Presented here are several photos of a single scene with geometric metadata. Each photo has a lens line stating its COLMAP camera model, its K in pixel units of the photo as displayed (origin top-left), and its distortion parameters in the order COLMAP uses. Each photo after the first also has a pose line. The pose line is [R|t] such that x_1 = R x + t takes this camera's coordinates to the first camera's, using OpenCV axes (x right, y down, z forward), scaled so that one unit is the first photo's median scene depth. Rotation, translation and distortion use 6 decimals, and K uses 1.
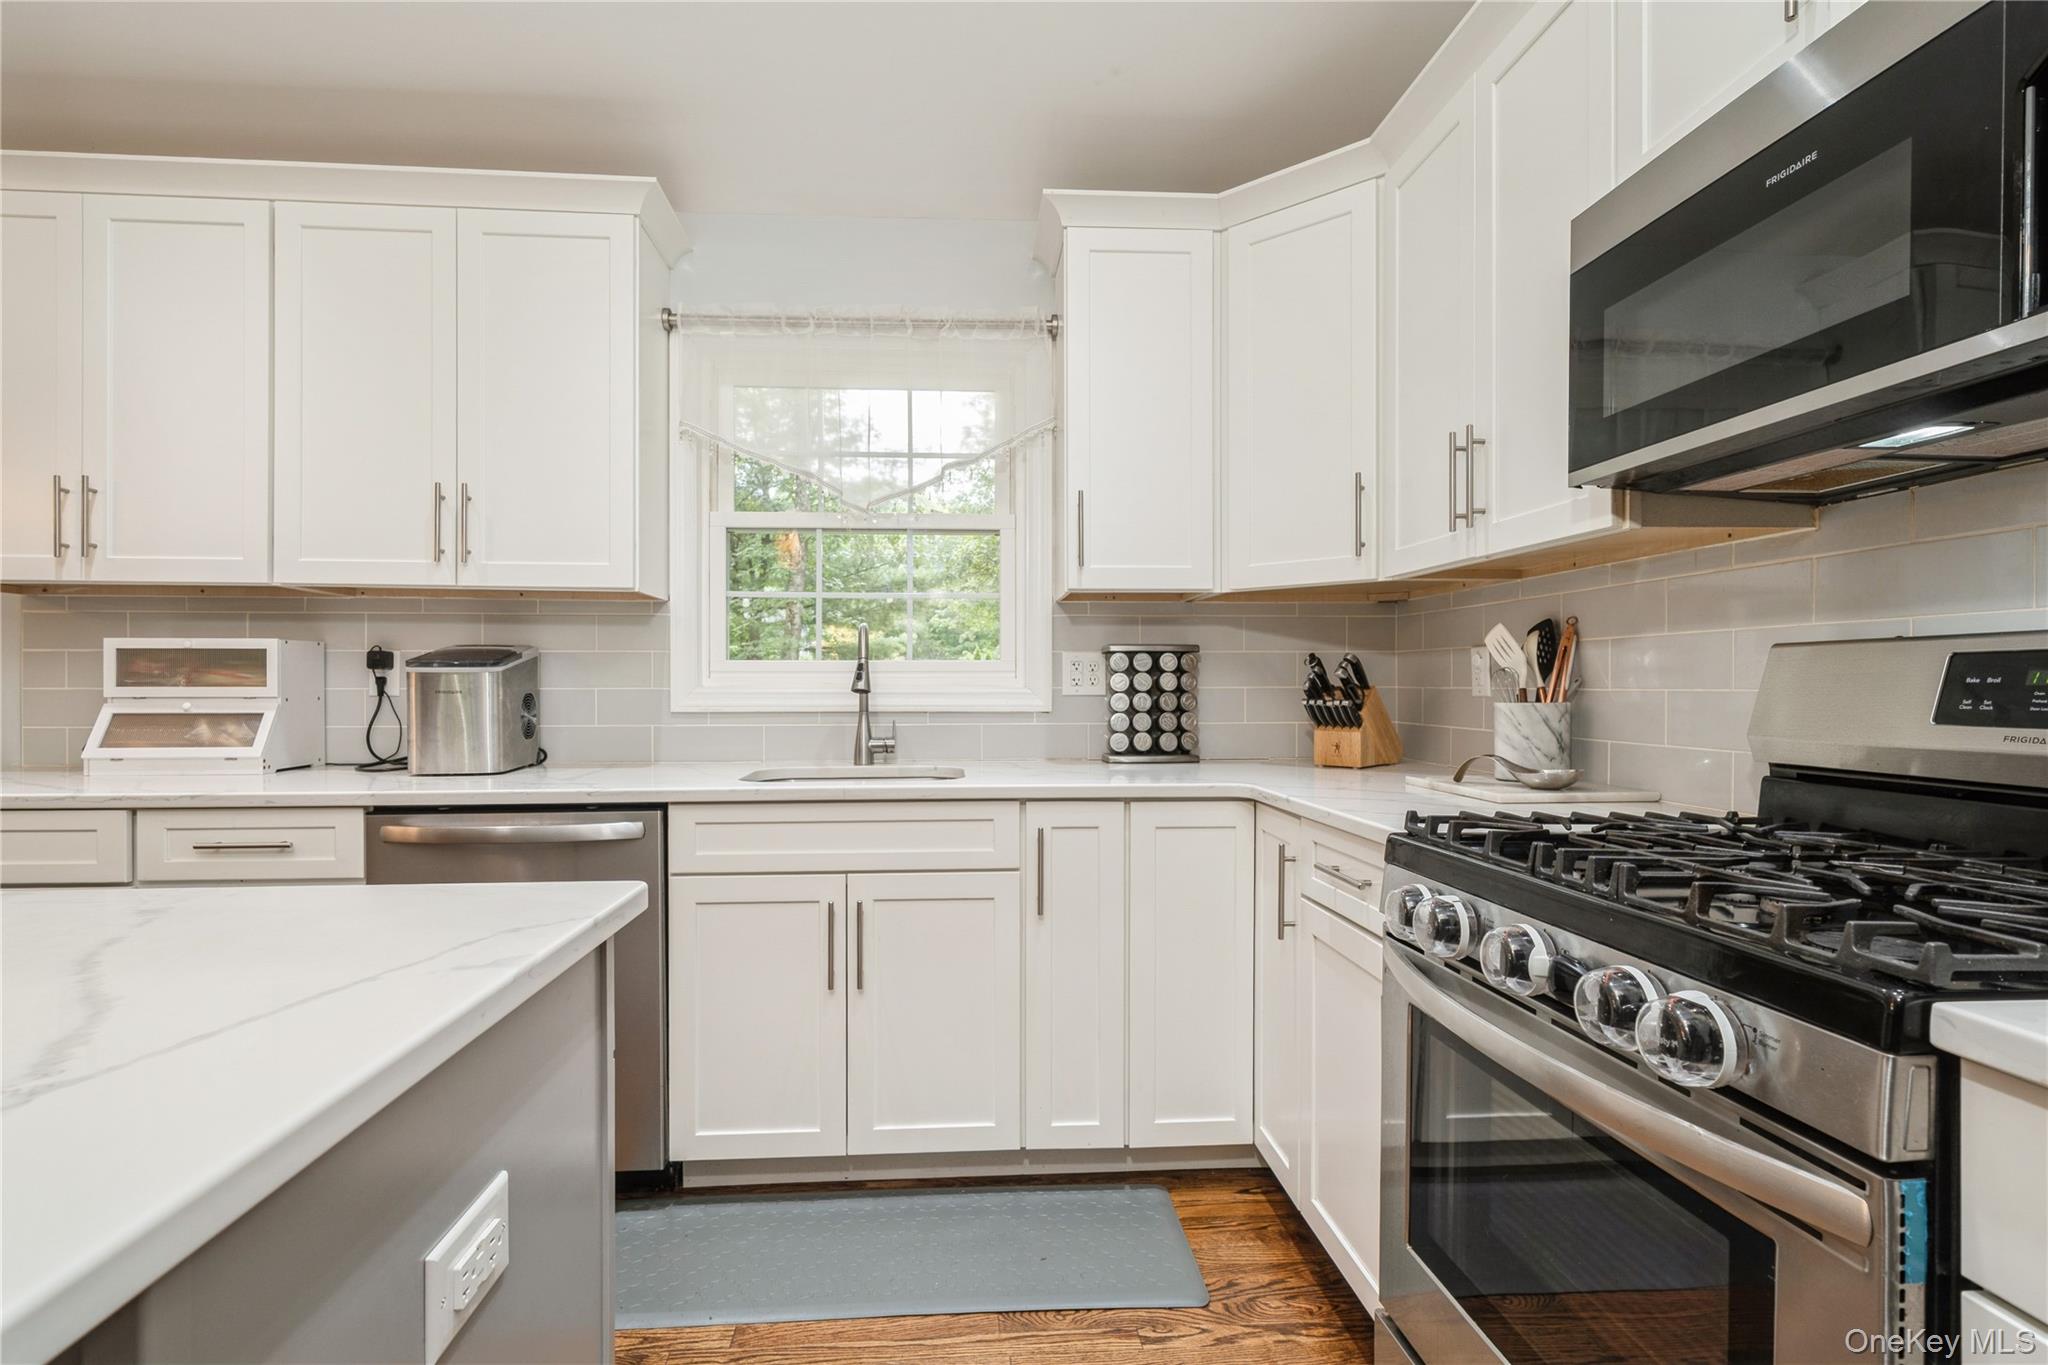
lens RADIAL K [[961.4, 0, 1025.1], [0, 961.4, 688.1], [0, 0, 1]] dist [0.001976, 0.000138]
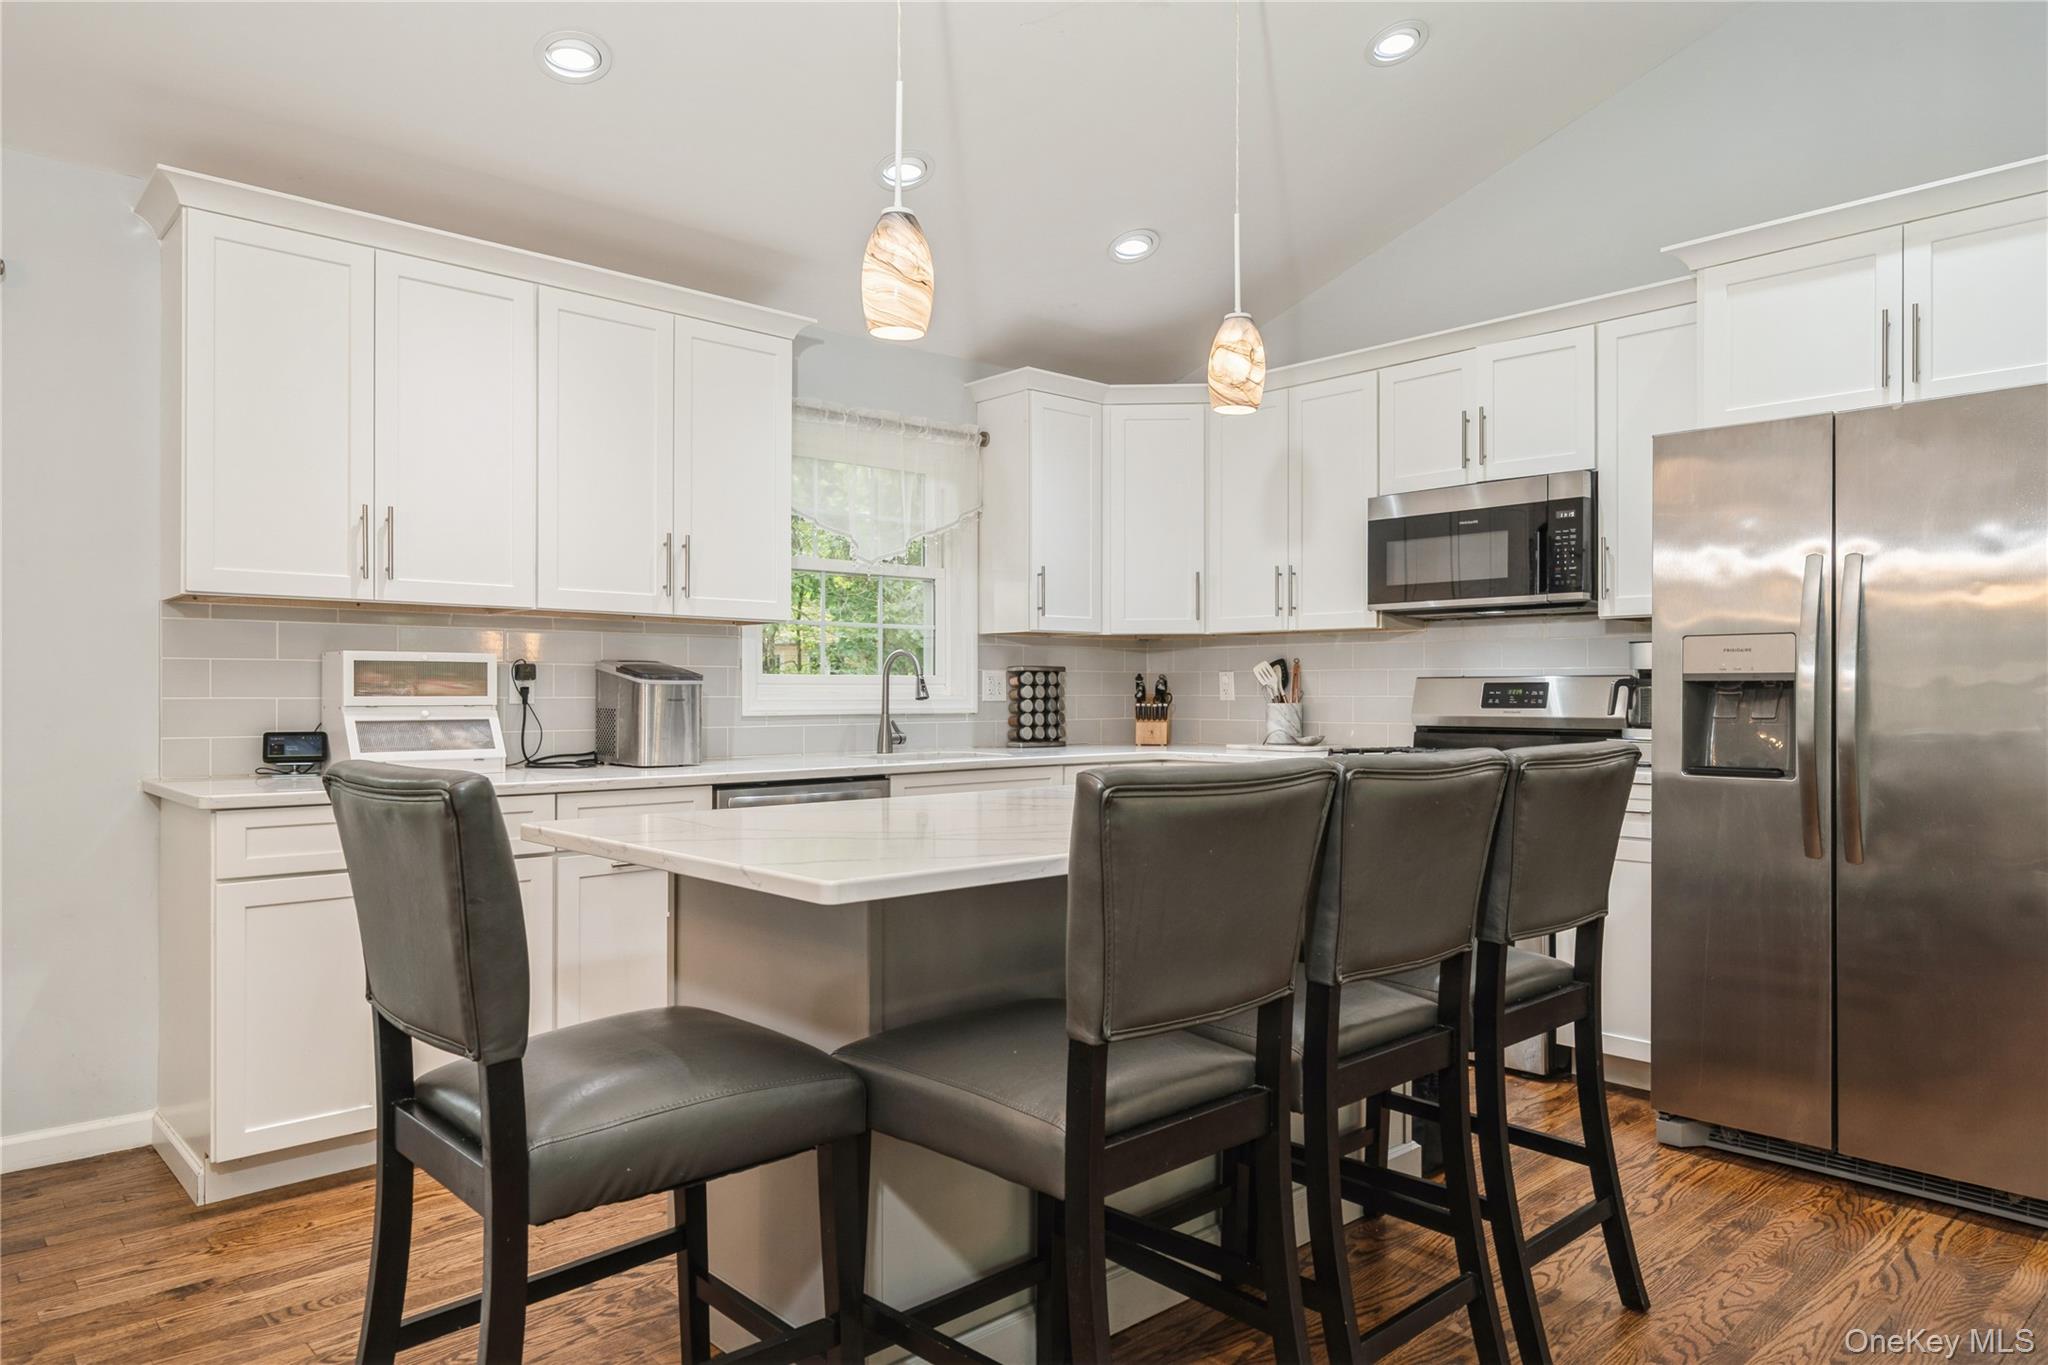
lens RADIAL K [[1293.1, 0, 1012.7], [0, 1293.1, 701.0], [0, 0, 1]] dist [0.003318, 0.001172]
pose [[0.783645, -0.003382, 0.621200, -1.230627], [0.001754, 0.999993, 0.003232, 0.000676], [-0.621206, -0.001443, 0.783646, -0.561005]]
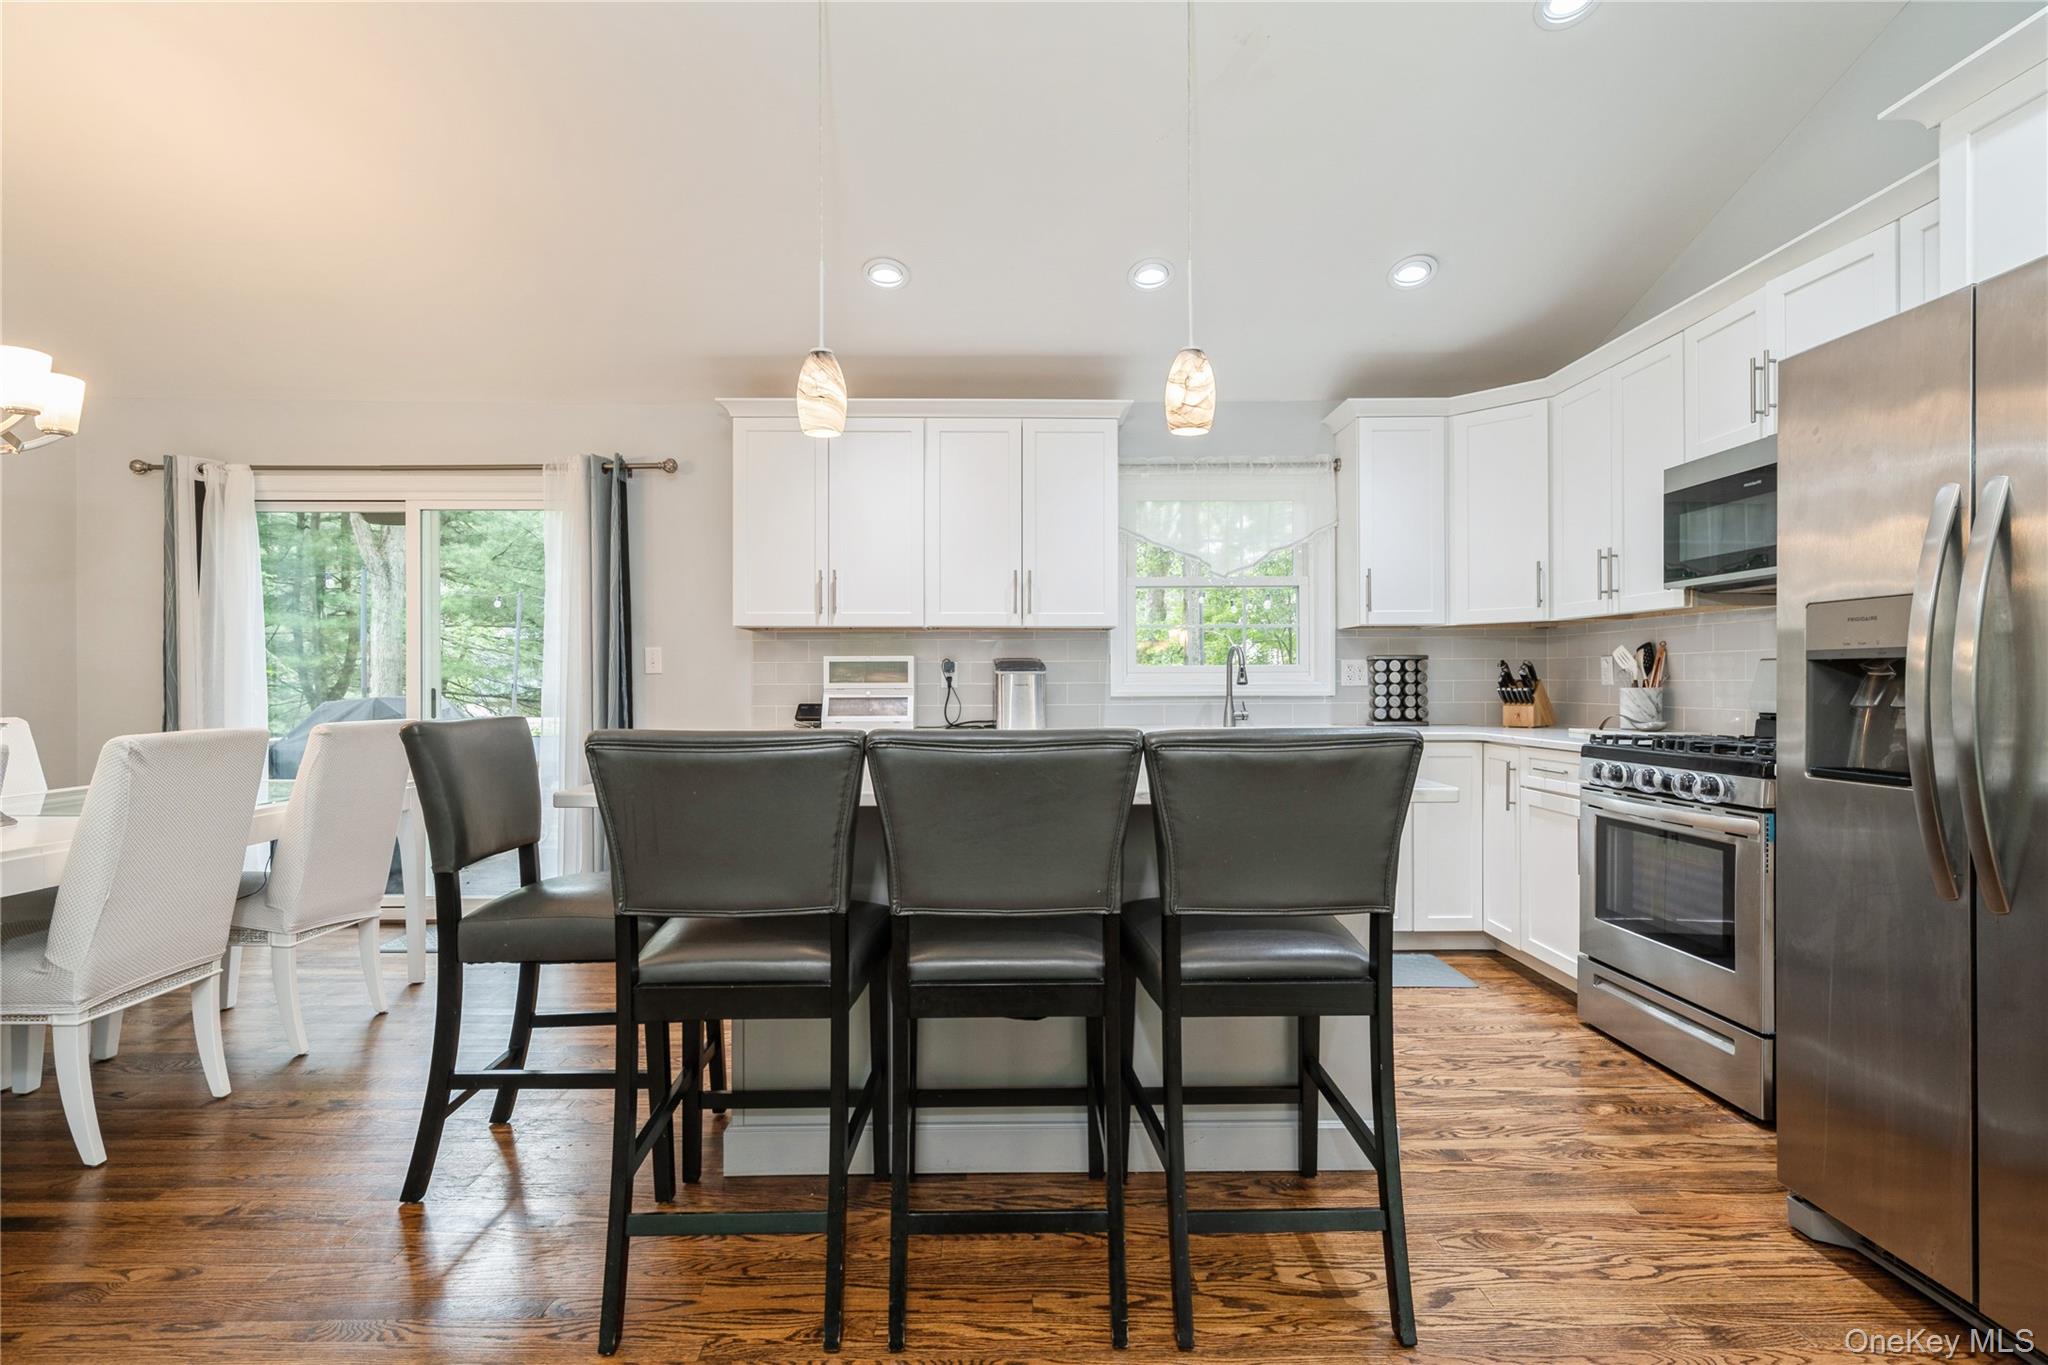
lens RADIAL K [[967.0, 0, 1024.0], [0, 967.0, 682.5], [0, 0, 1]] dist [-0.000039, -0.000332]
pose [[0.998538, -0.004449, -0.053874, -0.468673], [0.004333, 0.999988, -0.002280, 0.003295], [0.053884, 0.002043, 0.998545, -0.775241]]
